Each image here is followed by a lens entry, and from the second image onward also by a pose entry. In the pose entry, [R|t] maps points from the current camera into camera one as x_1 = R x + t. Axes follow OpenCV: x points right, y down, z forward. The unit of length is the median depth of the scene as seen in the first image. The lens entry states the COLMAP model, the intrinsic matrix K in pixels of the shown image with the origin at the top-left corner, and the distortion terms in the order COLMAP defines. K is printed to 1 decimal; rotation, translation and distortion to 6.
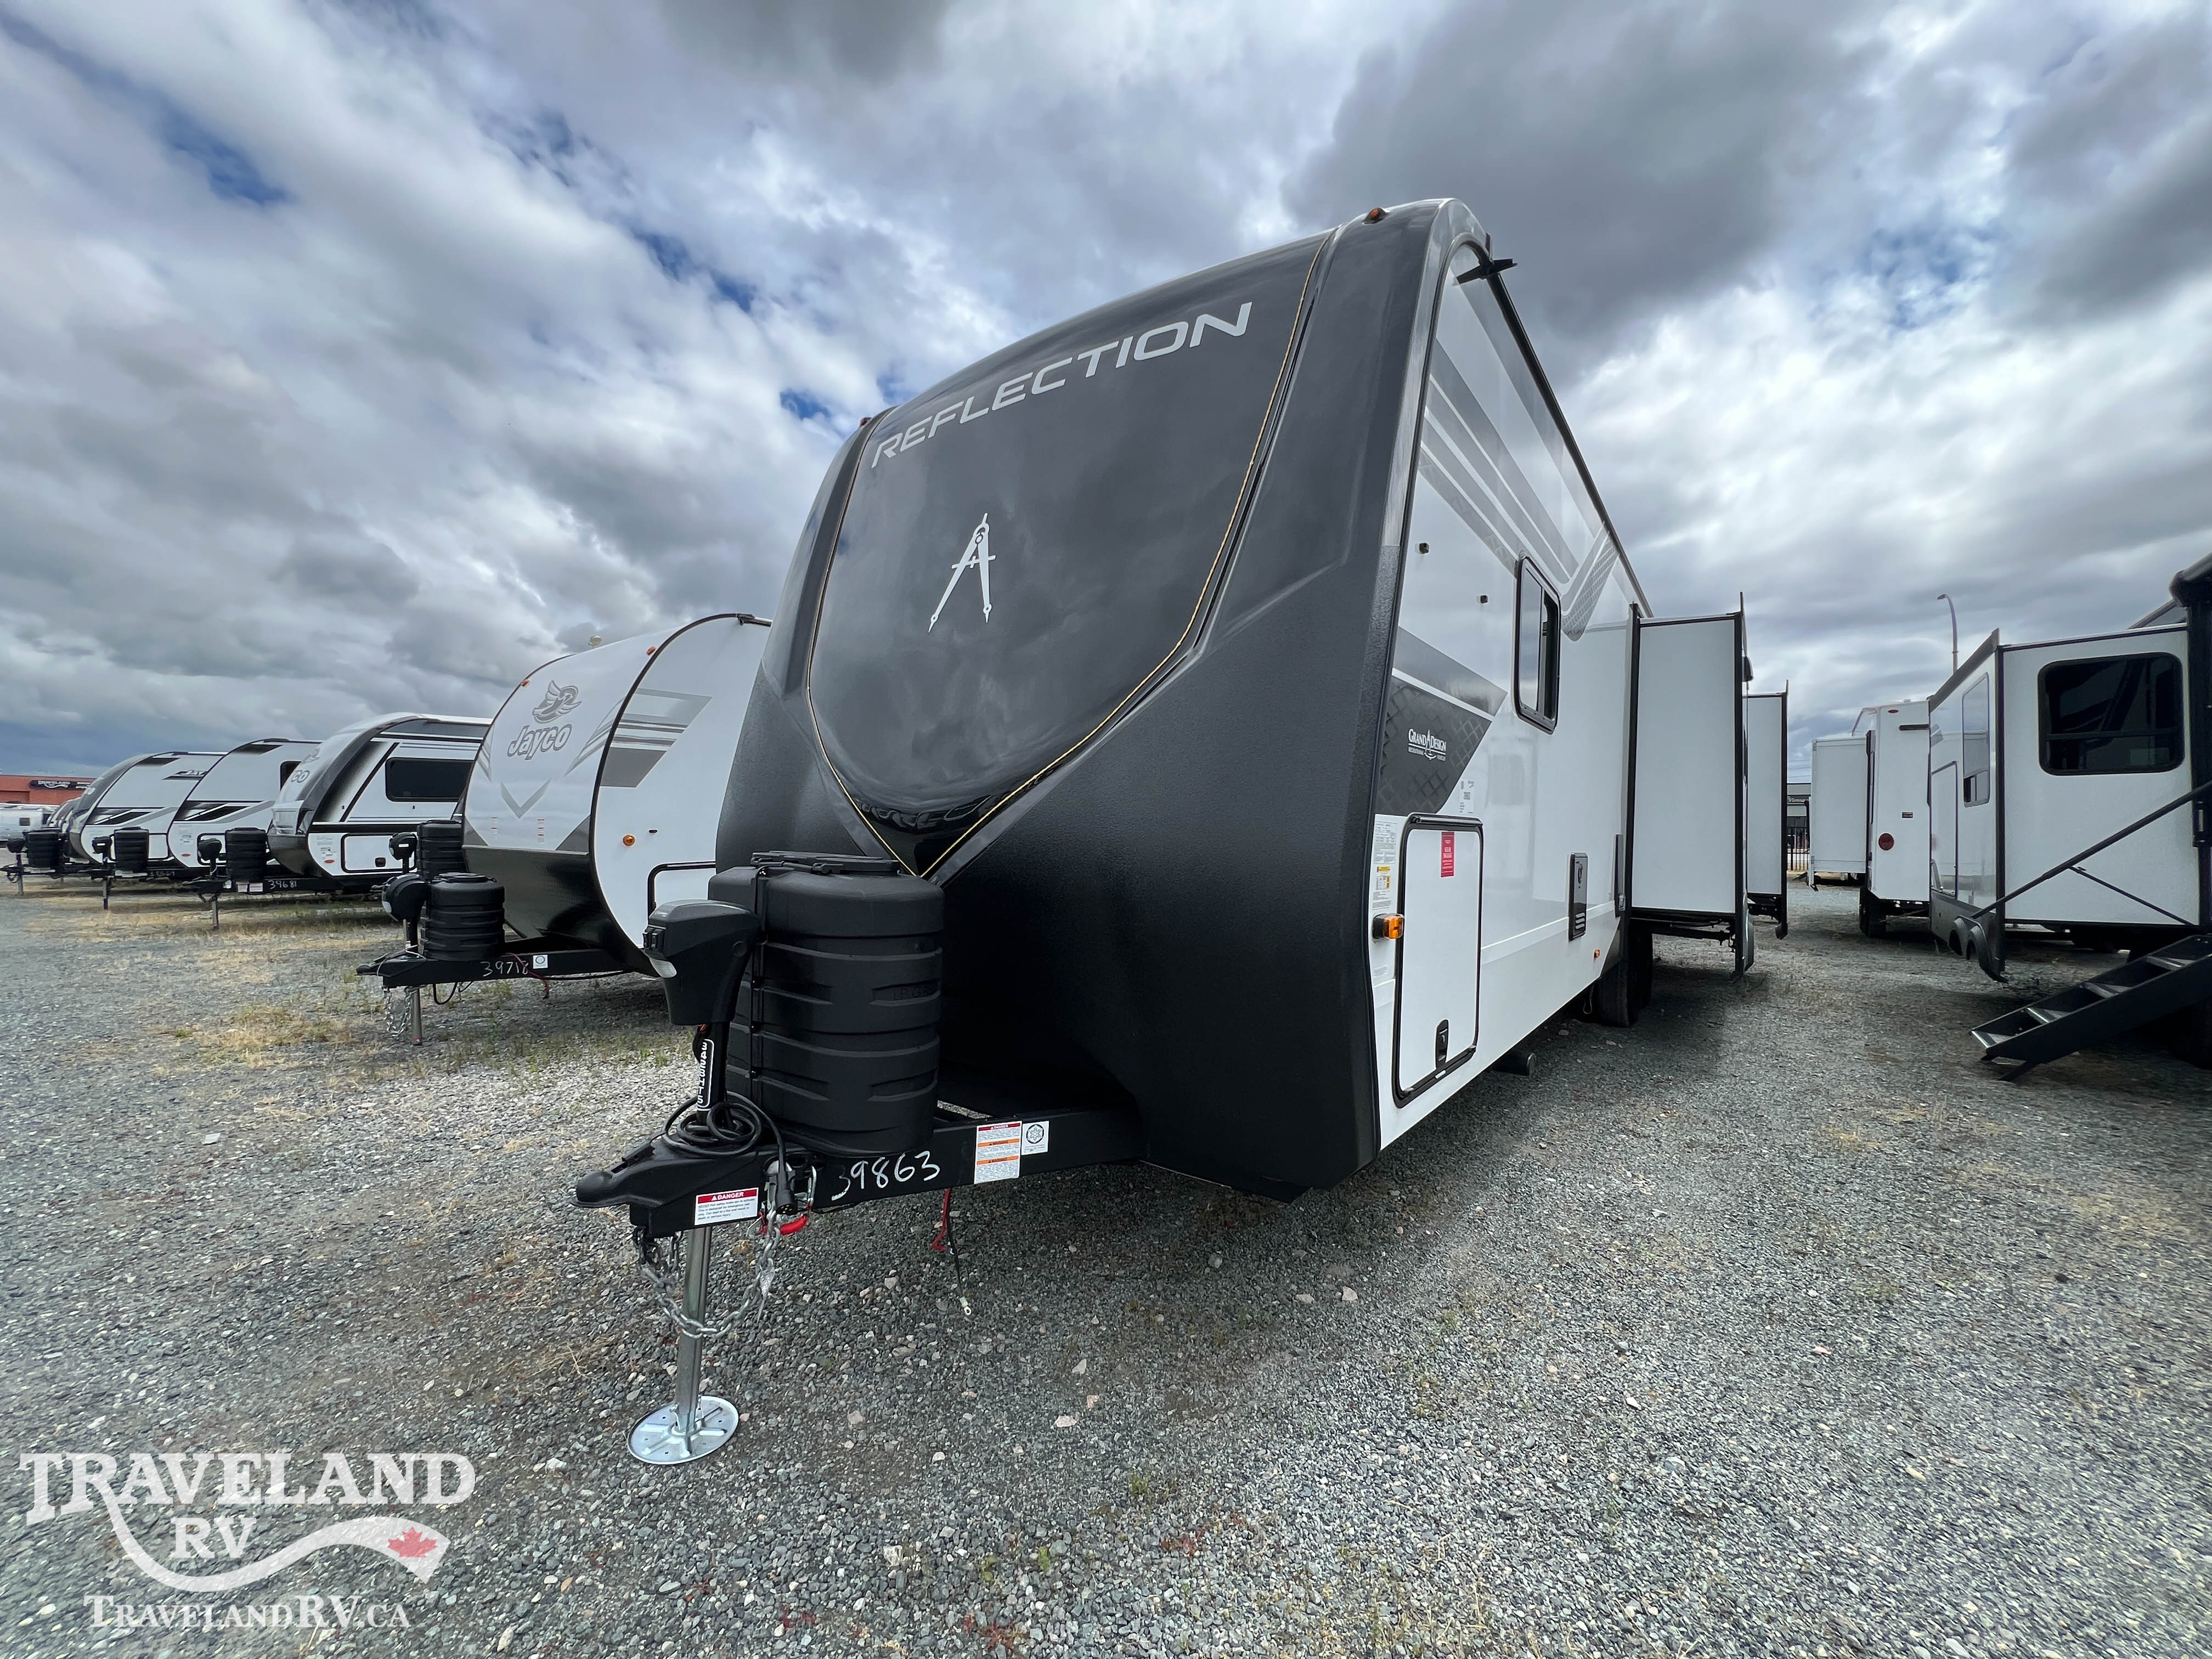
lens RADIAL K [[888.0, 0, 1099.4], [0, 888.0, 831.5], [0, 0, 1]] dist [-0.002181, 0.000231]
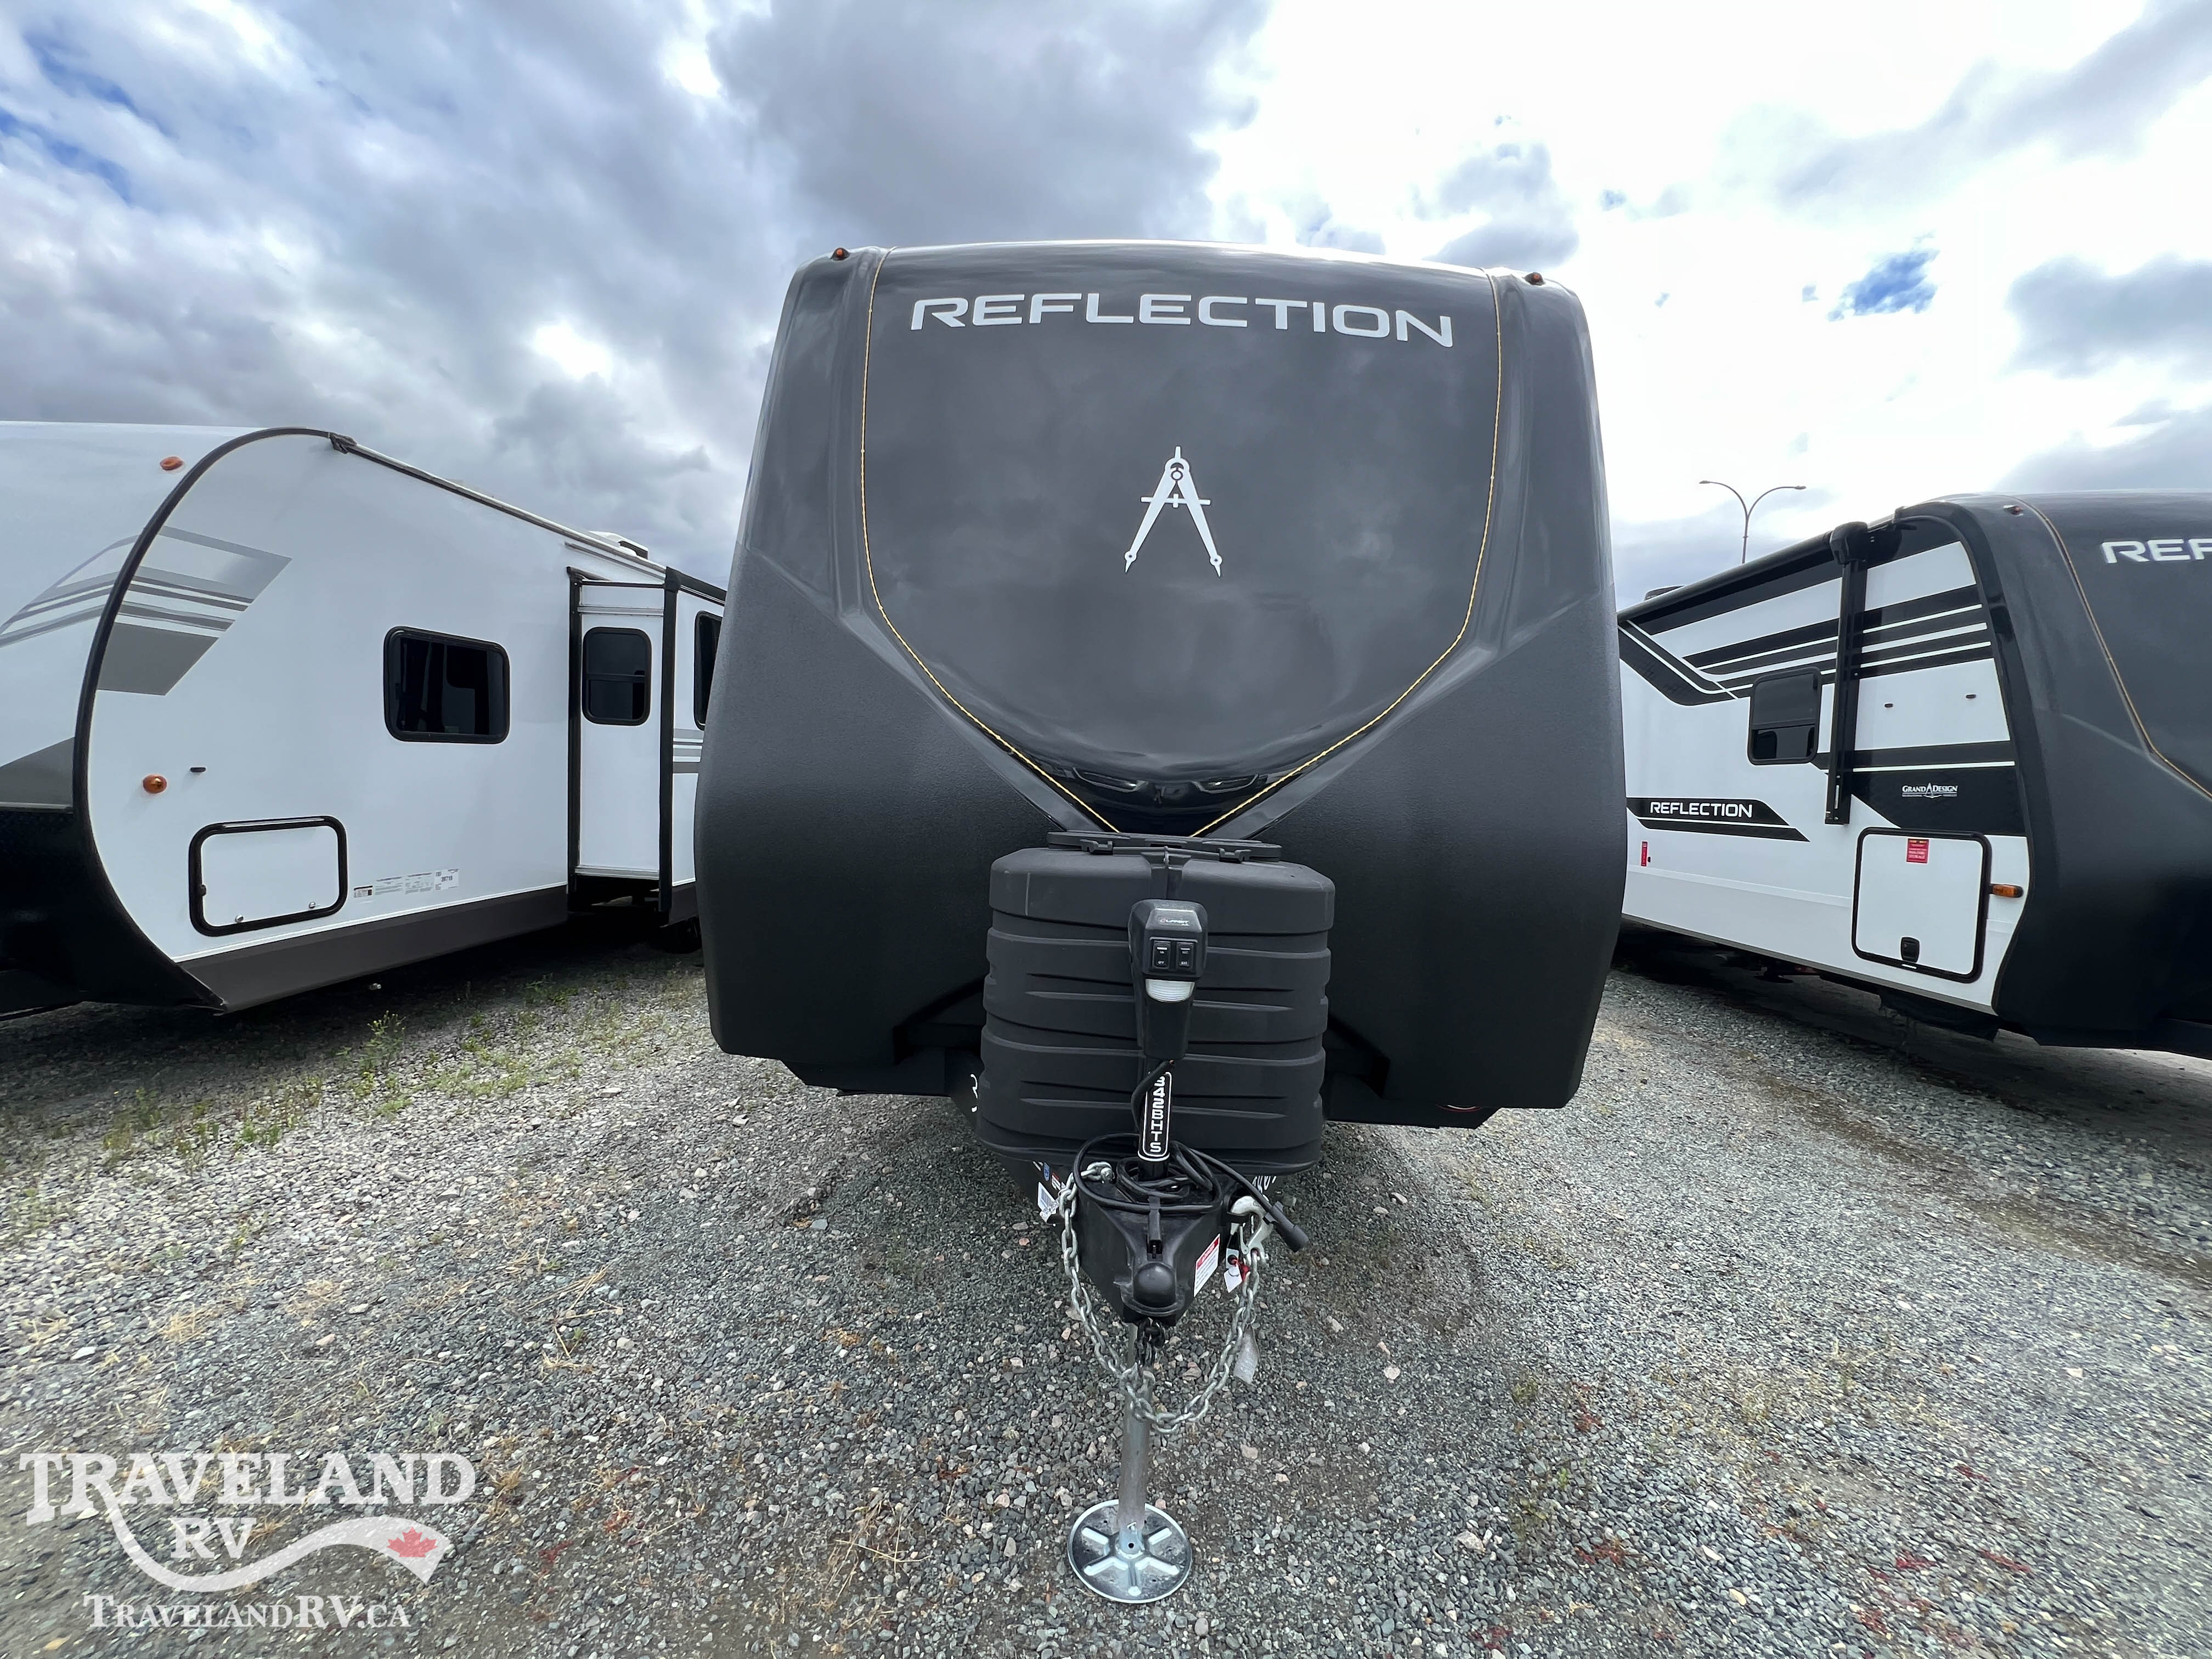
lens RADIAL K [[888.0, 0, 1099.4], [0, 888.0, 831.5], [0, 0, 1]] dist [-0.002181, 0.000231]
pose [[0.813742, -0.009057, 0.581156, -0.717165], [-0.029097, 0.997990, 0.056295, -0.020319], [-0.580498, -0.062720, 0.811843, 0.298354]]
